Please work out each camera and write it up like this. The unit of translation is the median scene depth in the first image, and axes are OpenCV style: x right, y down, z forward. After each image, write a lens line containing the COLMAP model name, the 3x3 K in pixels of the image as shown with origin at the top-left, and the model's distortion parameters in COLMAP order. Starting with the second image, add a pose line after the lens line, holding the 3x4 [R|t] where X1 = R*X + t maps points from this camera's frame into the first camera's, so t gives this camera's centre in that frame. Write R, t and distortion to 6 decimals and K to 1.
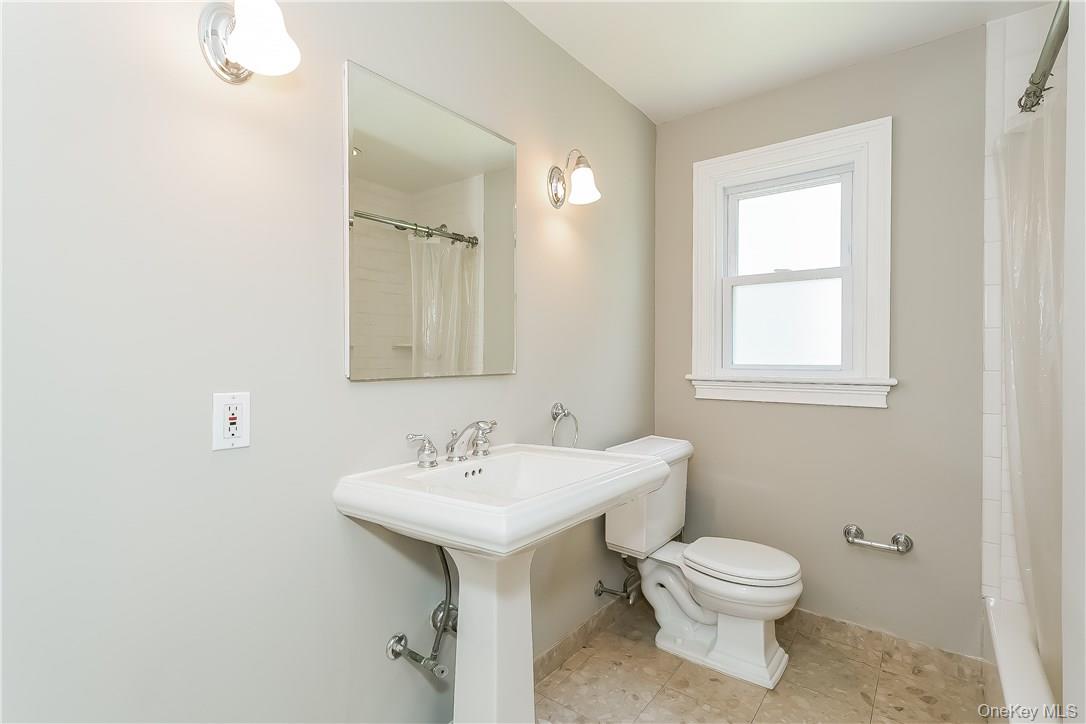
lens RADIAL K [[526.1, 0, 540.3], [0, 526.1, 362.6], [0, 0, 1]] dist [0.023860, 0.000237]
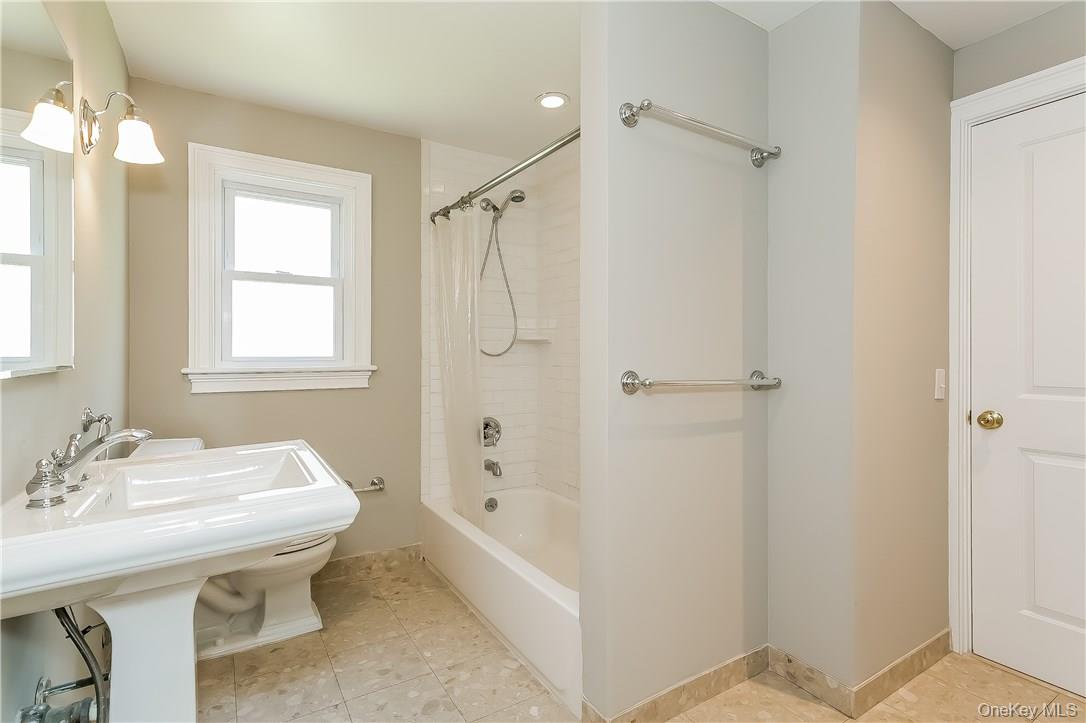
lens RADIAL K [[526.1, 0, 538.5], [0, 526.1, 354.5], [0, 0, 1]] dist [0.023860, 0.000237]
pose [[0.371307, -0.005044, 0.928496, -0.441162], [0.008600, 0.999961, 0.001993, 0.002528], [-0.928470, 0.007245, 0.371336, 0.096773]]
